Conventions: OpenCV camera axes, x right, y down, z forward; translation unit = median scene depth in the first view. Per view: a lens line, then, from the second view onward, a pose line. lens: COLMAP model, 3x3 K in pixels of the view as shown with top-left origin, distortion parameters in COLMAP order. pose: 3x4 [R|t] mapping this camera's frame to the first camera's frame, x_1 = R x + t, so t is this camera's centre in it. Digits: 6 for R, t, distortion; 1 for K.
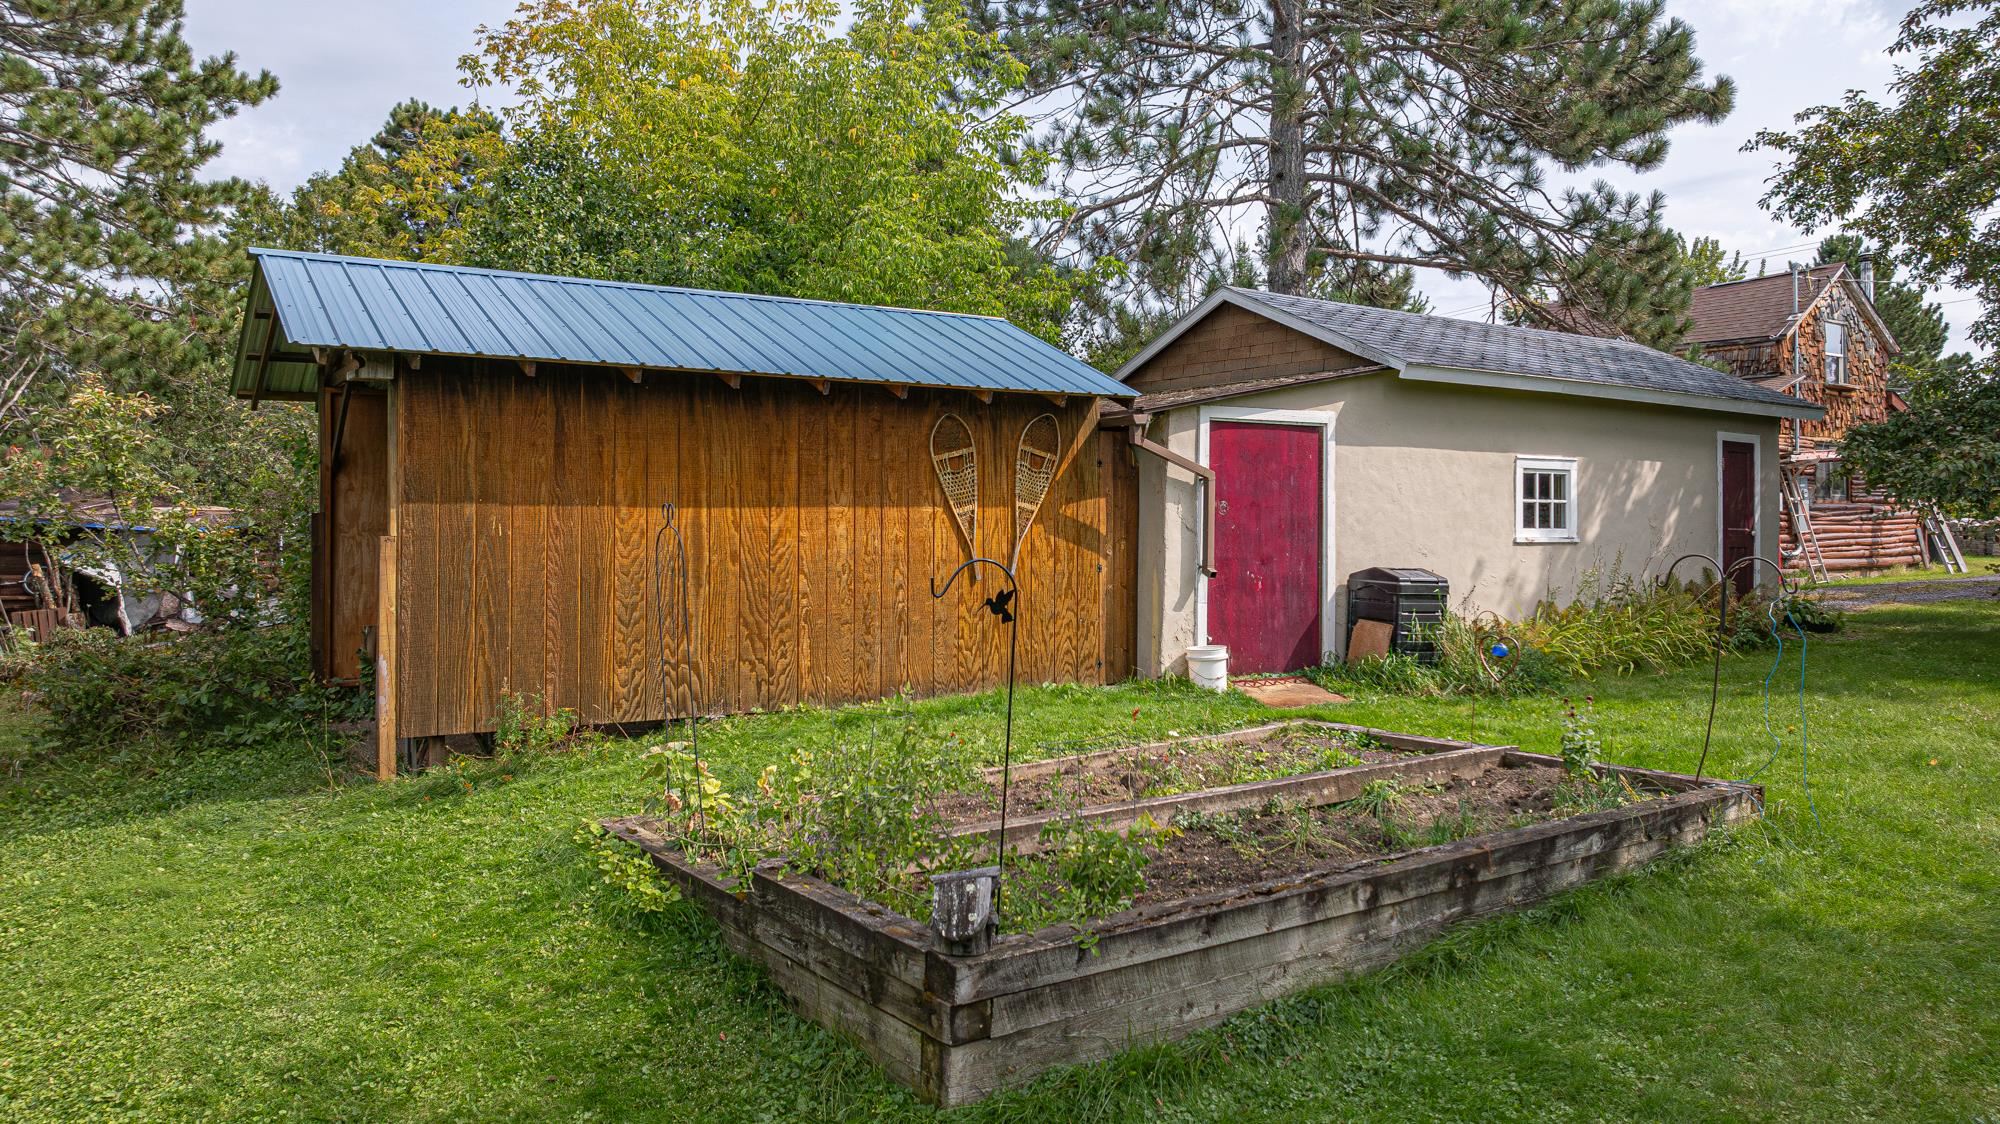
lens RADIAL K [[1456.2, 0, 1108.1], [0, 1456.2, 551.2], [0, 0, 1]] dist [-0.001060, 0.119175]
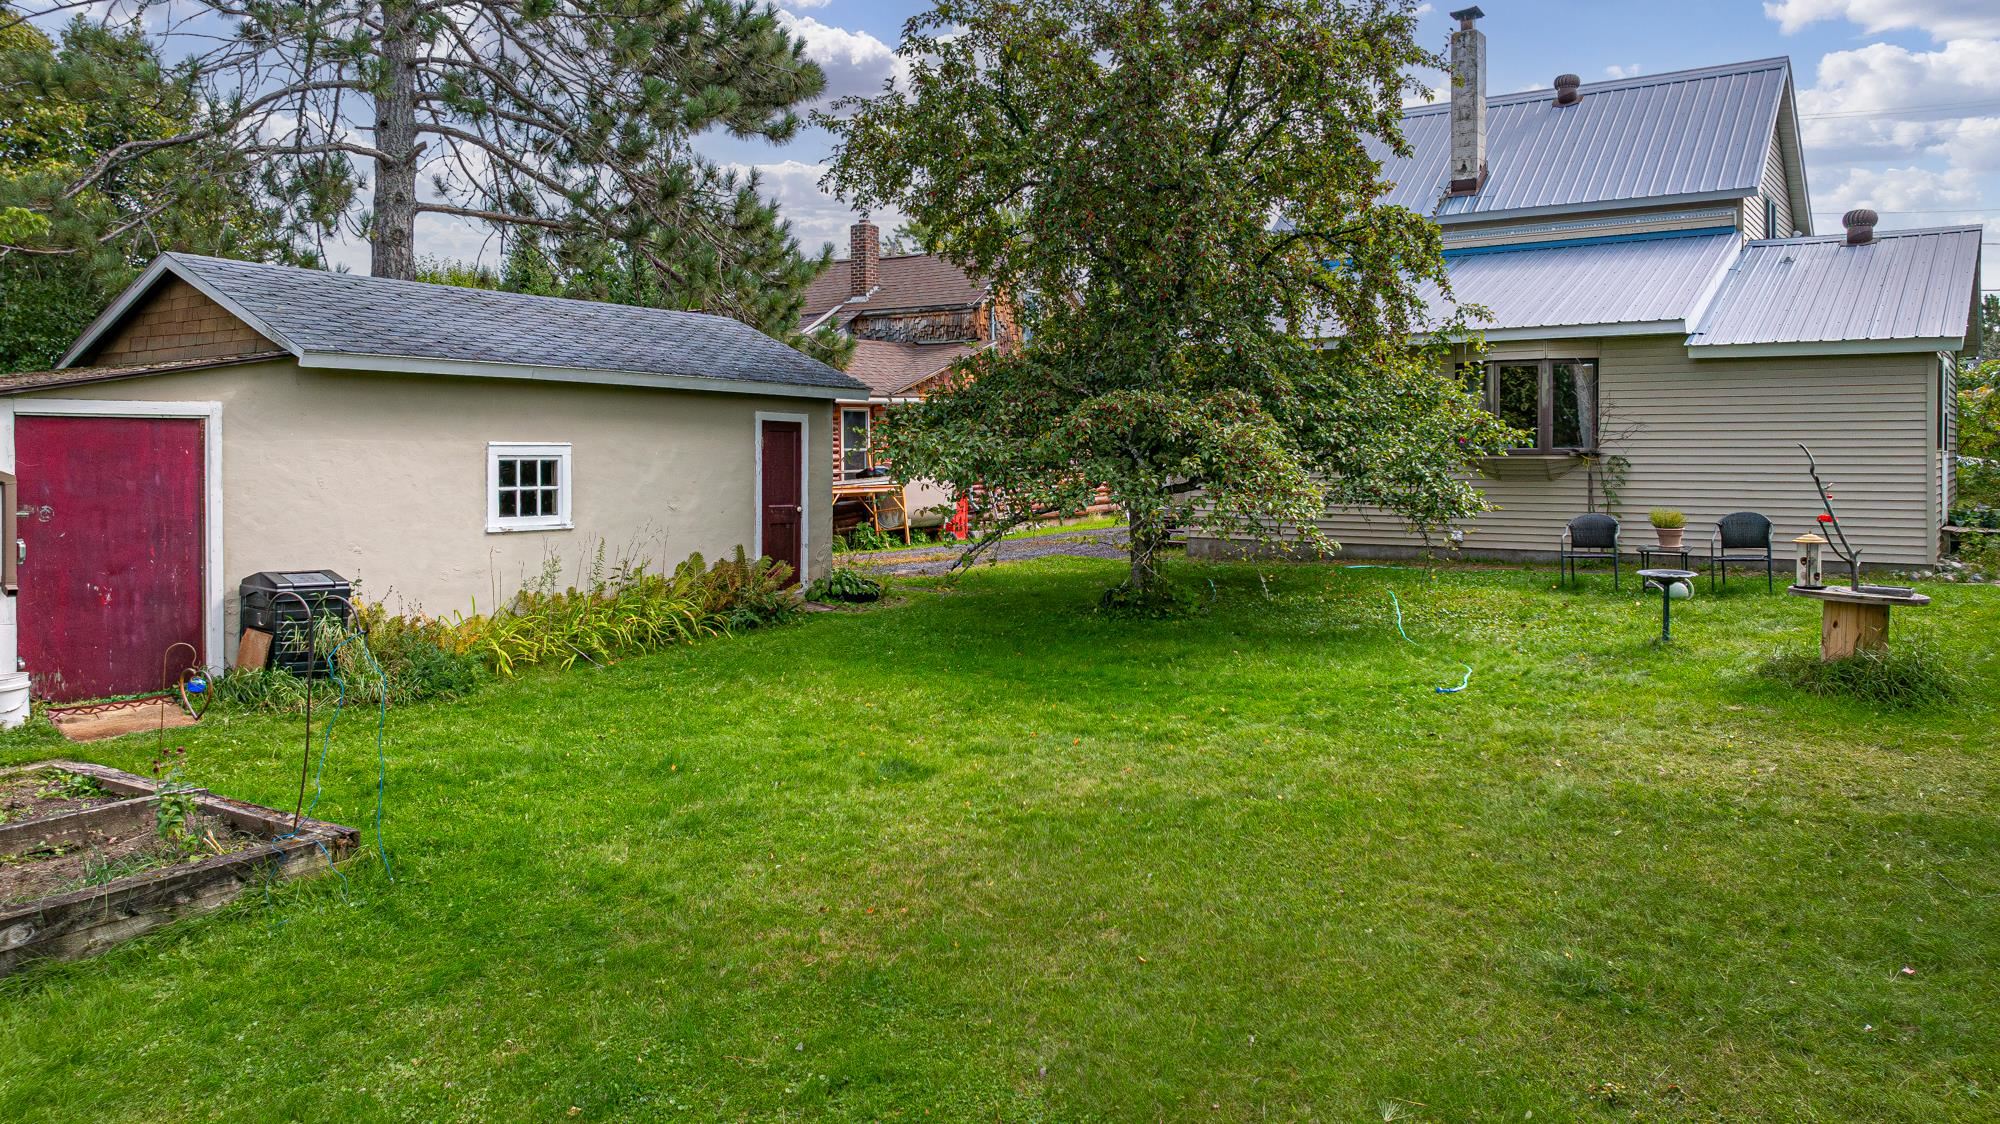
lens RADIAL K [[1432.1, 0, 1000.0], [0, 1432.1, 562.0], [0, 0, 1]] dist [-0.000733, 0.001301]
pose [[0.948000, -0.031580, 0.316700, 0.296755], [0.014989, 0.998391, 0.054689, -0.033200], [-0.317917, -0.047098, 0.946948, -0.012183]]
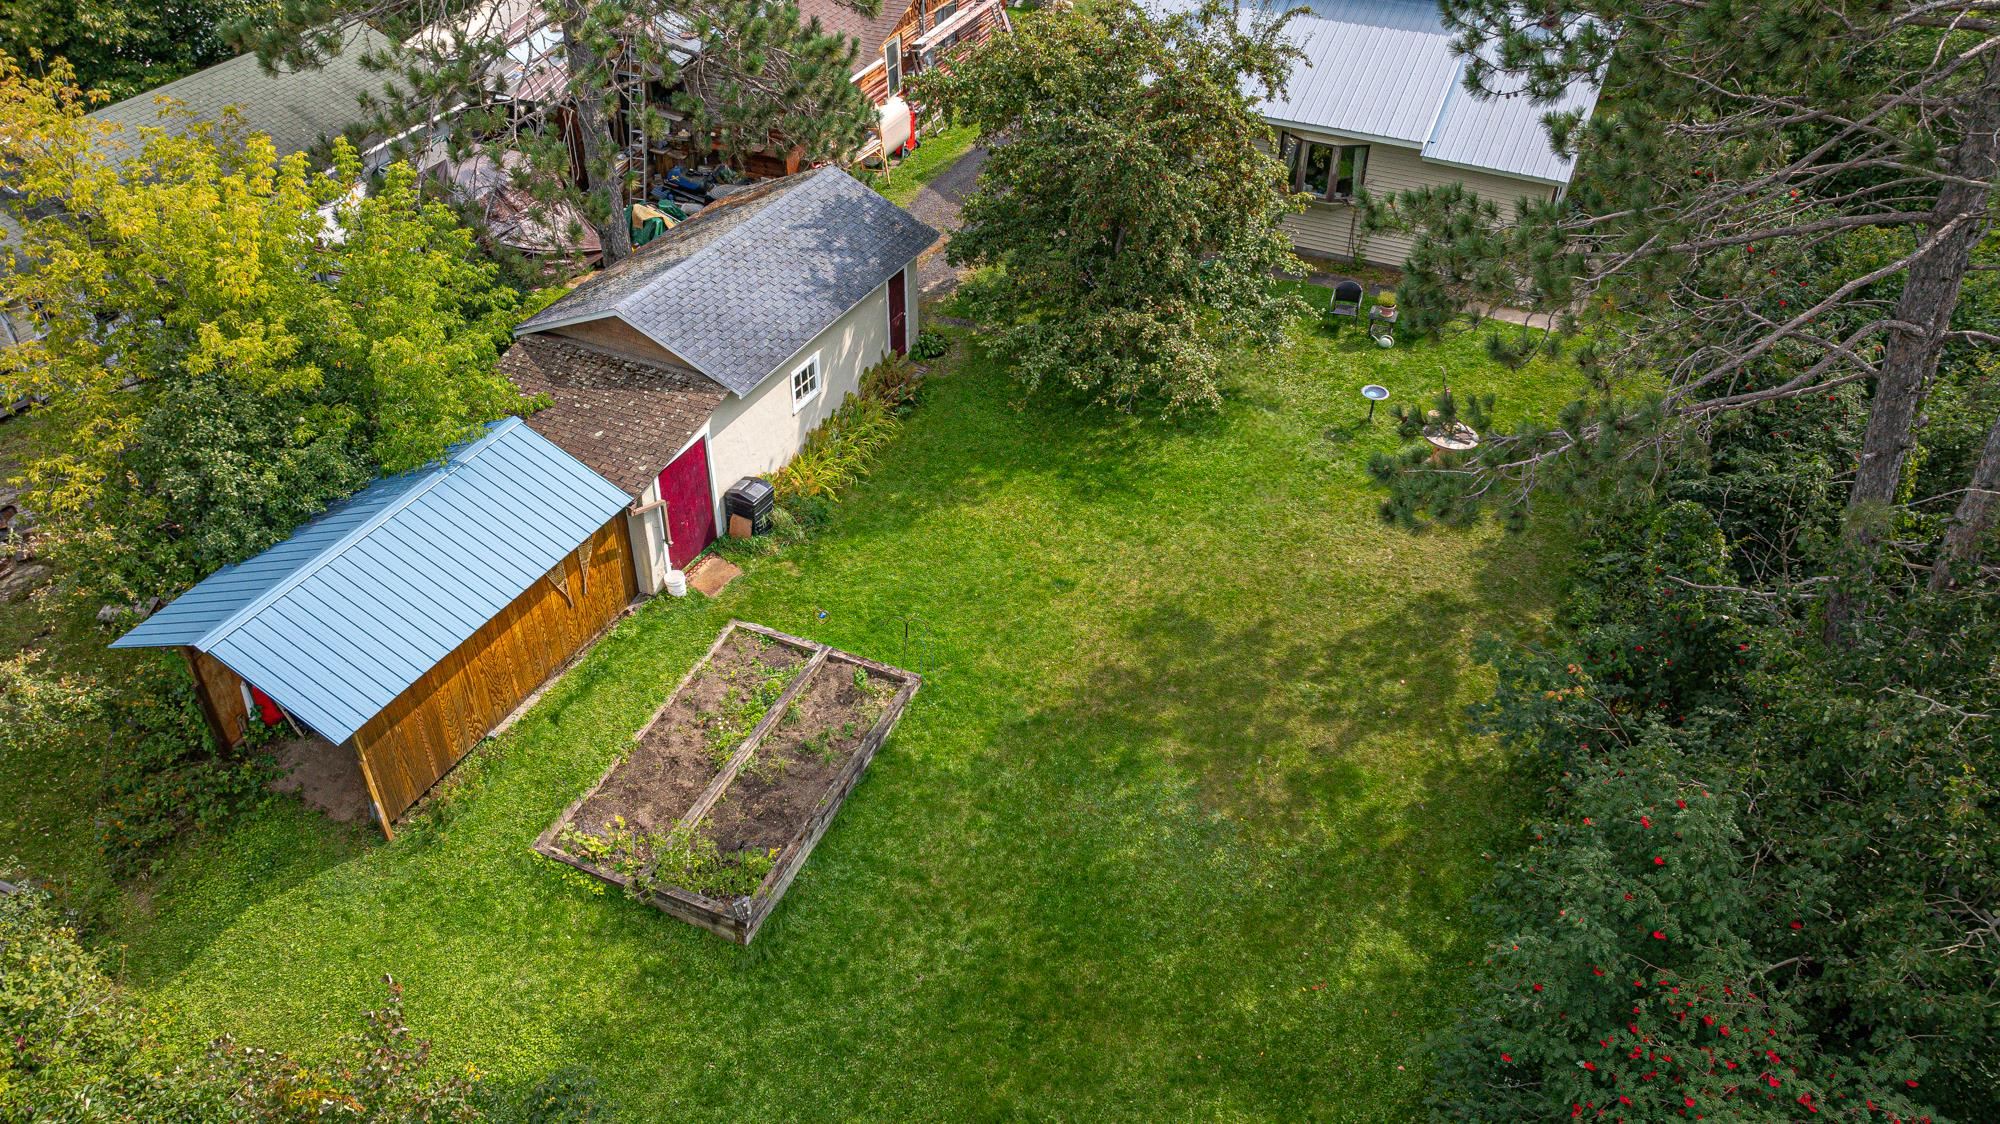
lens RADIAL K [[1432.1, 0, 1000.0], [0, 1432.1, 562.0], [0, 0, 1]] dist [-0.000733, 0.001301]
pose [[0.882464, -0.272223, 0.383603, -0.237621], [0.002222, 0.817922, 0.575325, -0.893926], [-0.470374, -0.506851, 0.722392, -0.532350]]
